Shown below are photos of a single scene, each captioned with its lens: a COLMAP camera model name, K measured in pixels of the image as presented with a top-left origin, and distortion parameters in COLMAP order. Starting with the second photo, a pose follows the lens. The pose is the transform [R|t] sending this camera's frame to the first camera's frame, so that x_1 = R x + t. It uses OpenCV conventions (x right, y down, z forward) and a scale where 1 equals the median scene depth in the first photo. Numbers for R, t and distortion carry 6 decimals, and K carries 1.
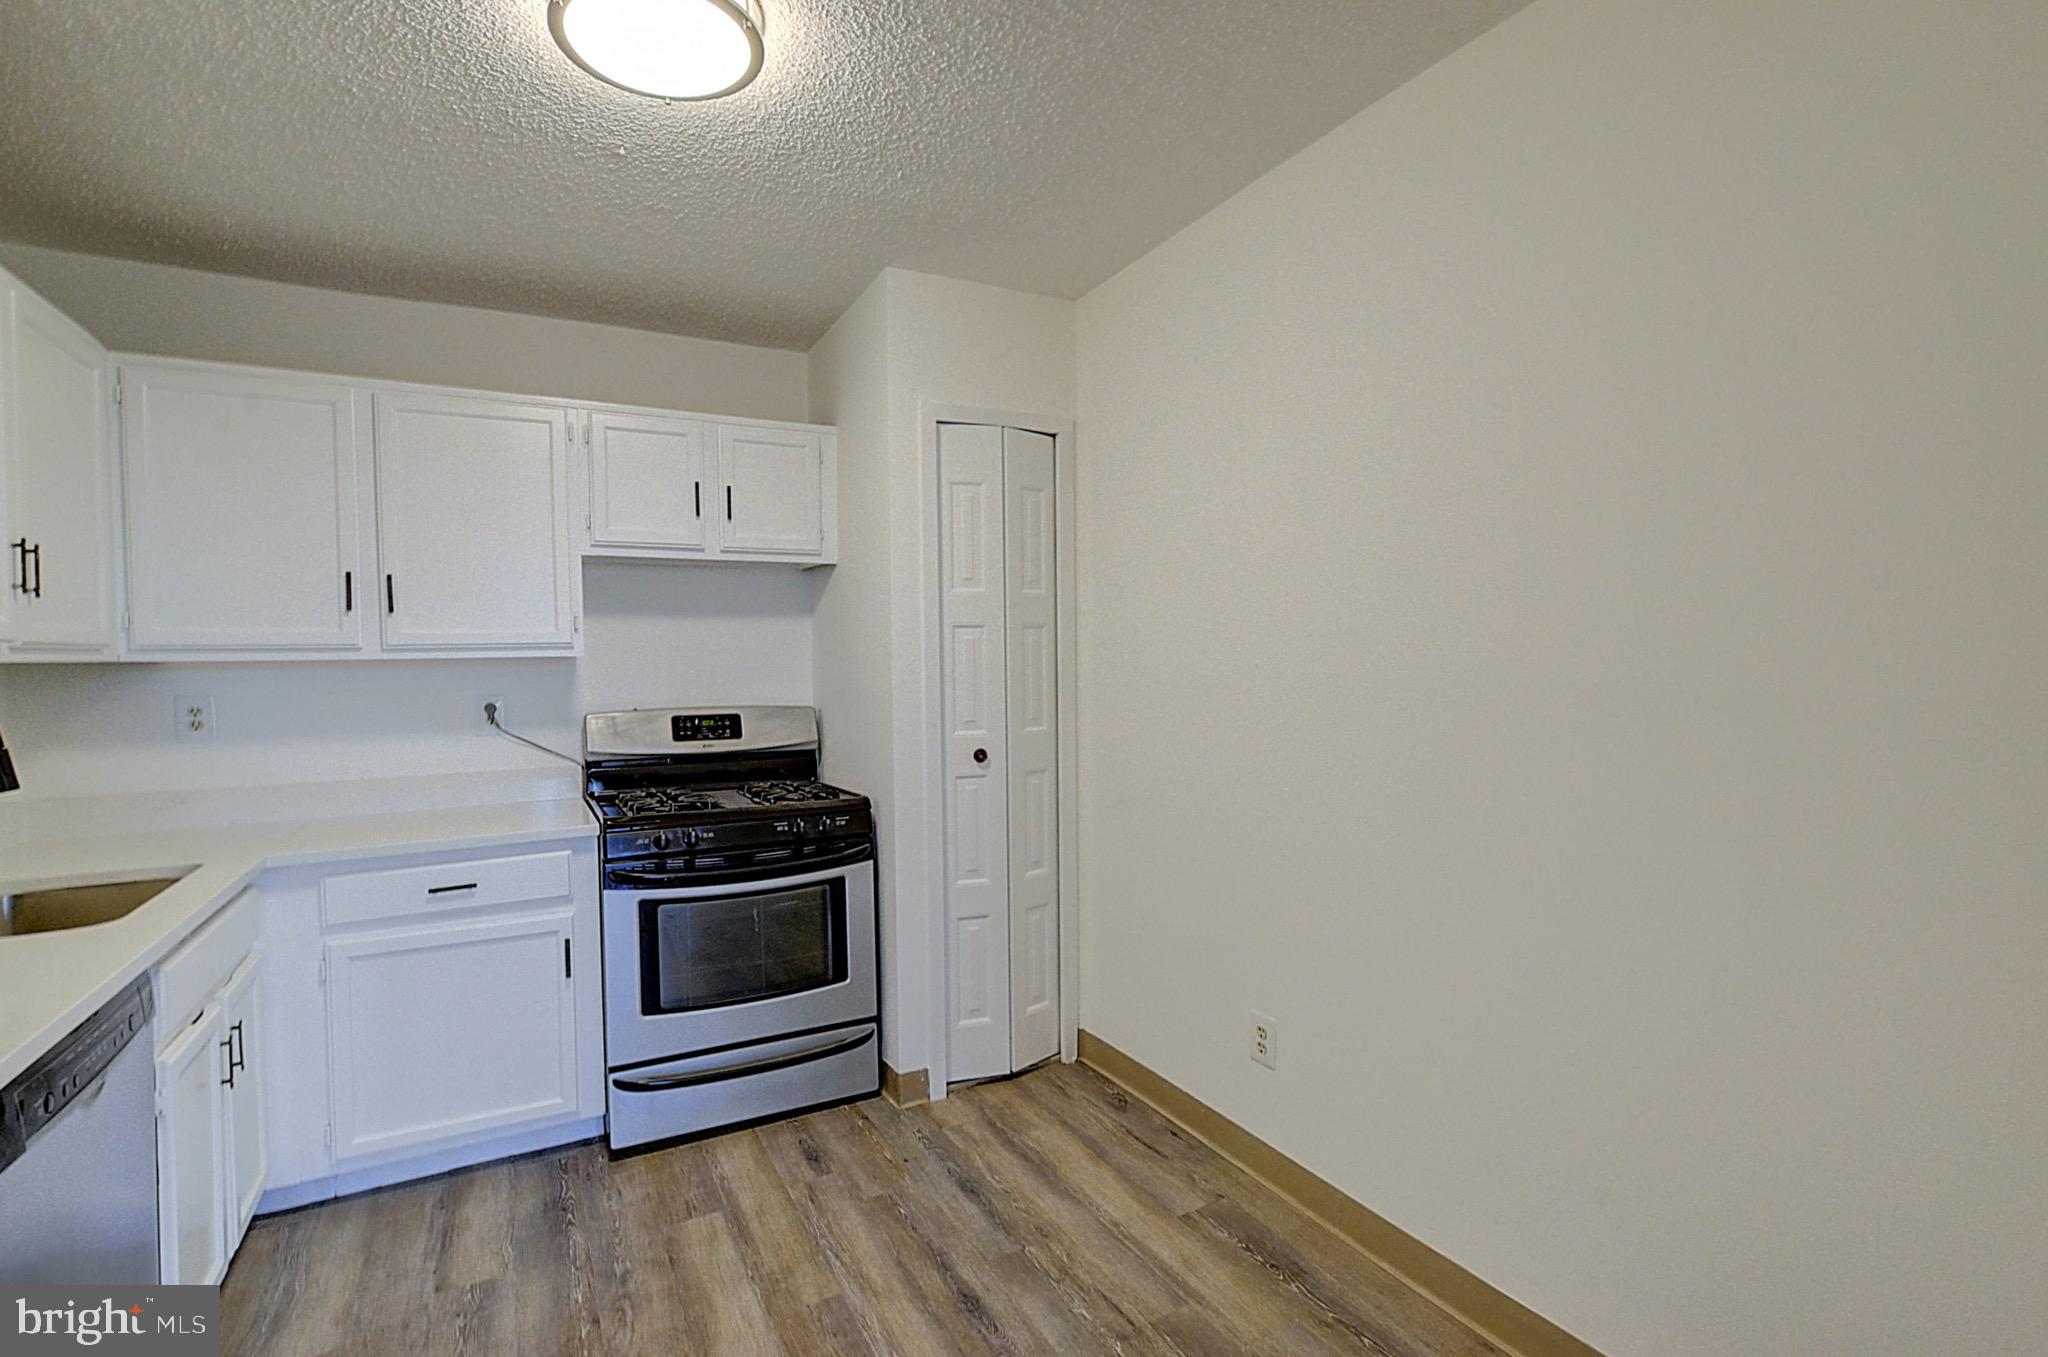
lens RADIAL K [[924.2, 0, 1021.5], [0, 924.2, 673.8], [0, 0, 1]] dist [-0.005631, 0.000955]
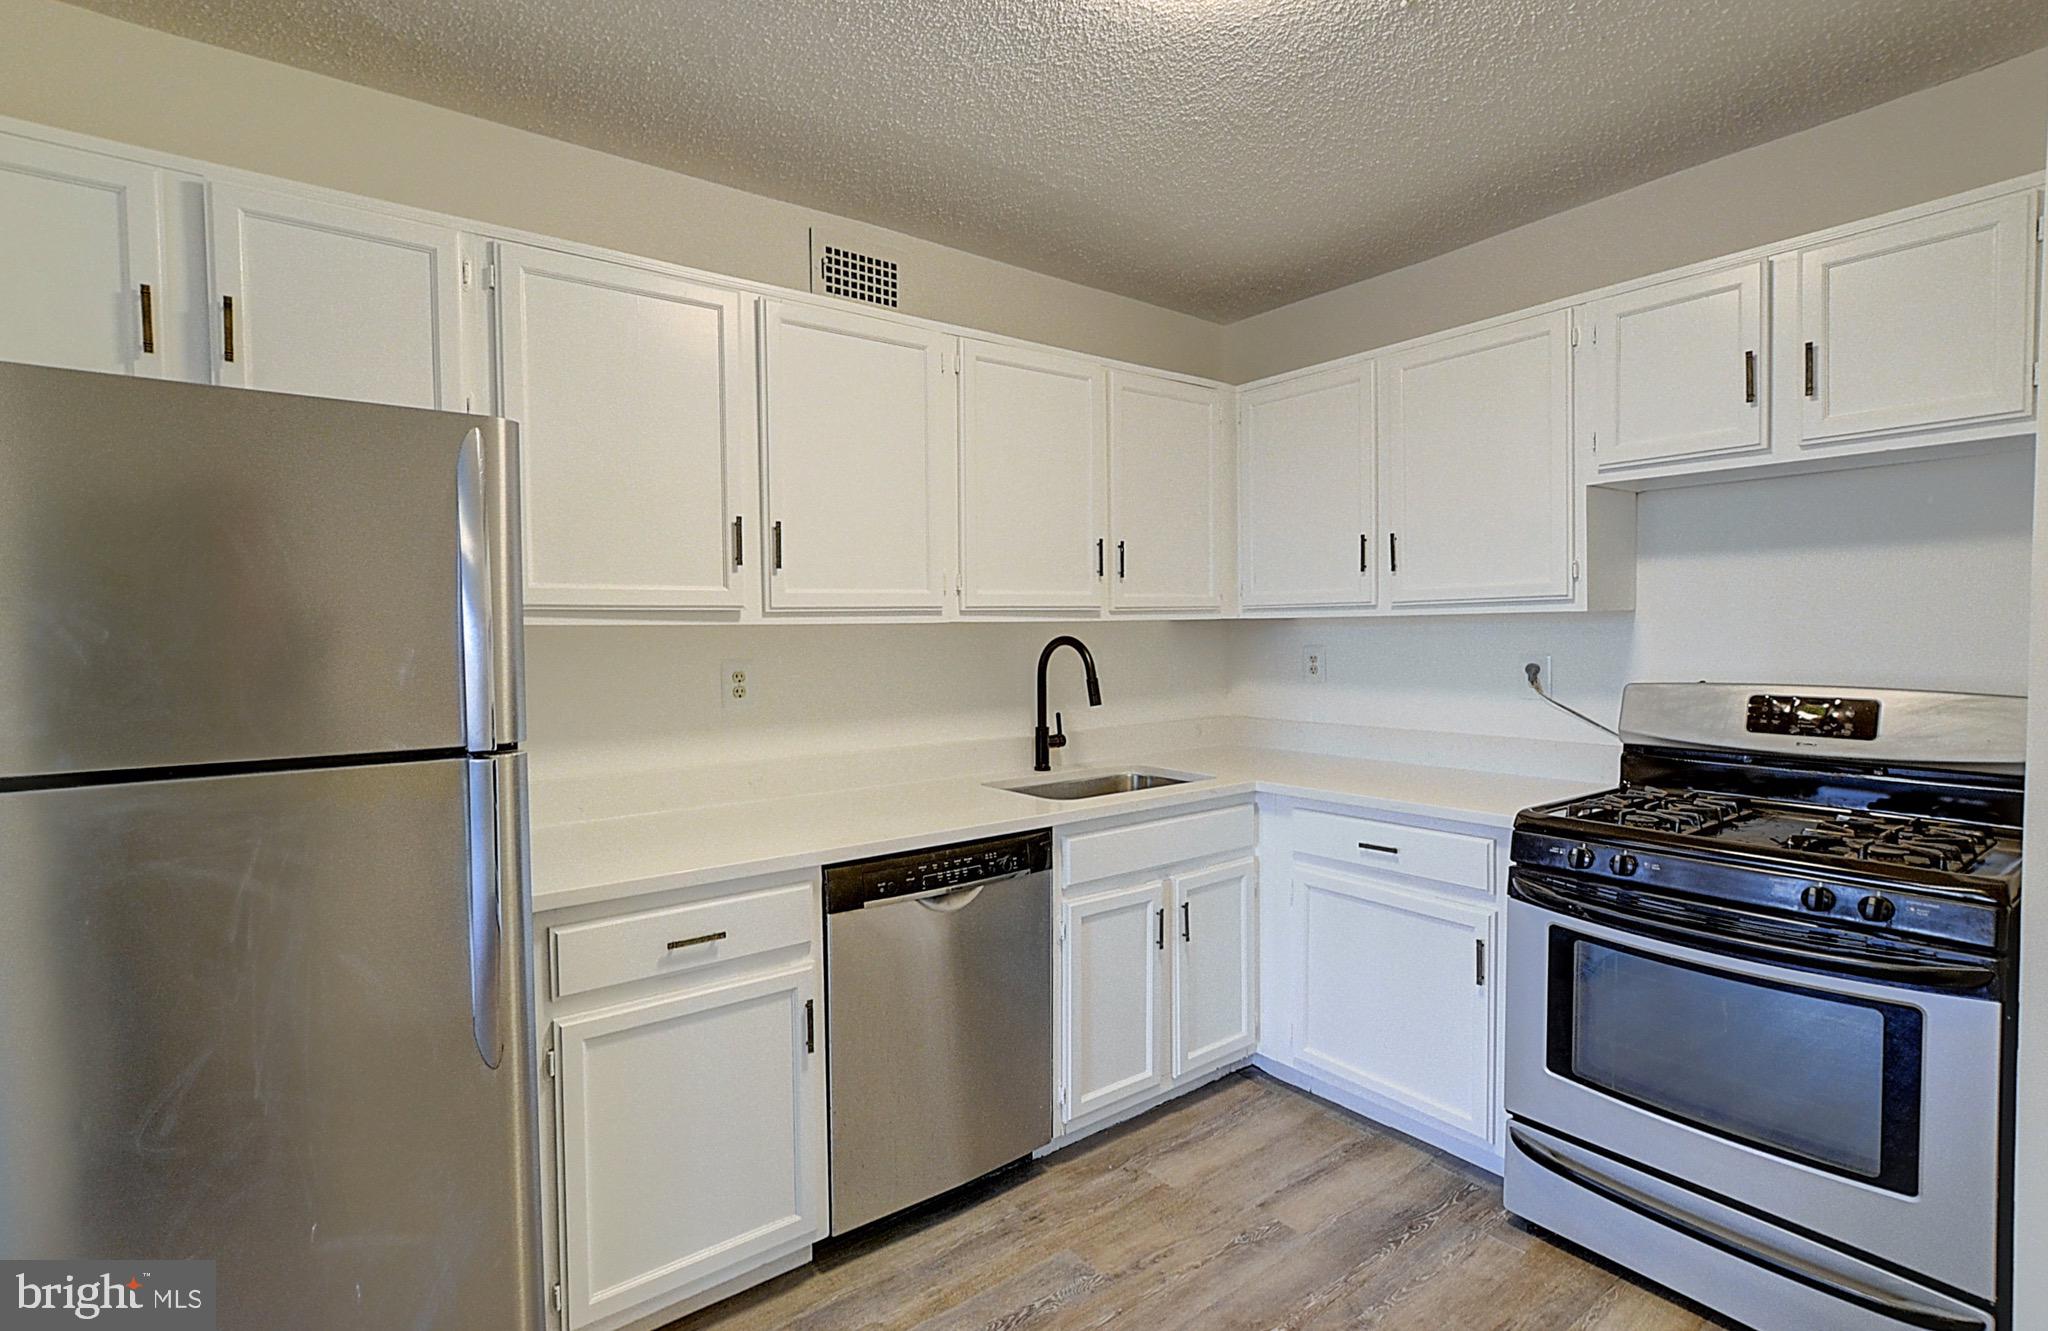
lens RADIAL K [[953.8, 0, 1023.6], [0, 953.8, 662.8], [0, 0, 1]] dist [-0.000927, 0.000339]
pose [[0.152927, 0.050607, -0.986941, 0.307306], [-0.002407, 0.998704, 0.050837, -0.017339], [0.988235, -0.005399, 0.152851, 0.433945]]
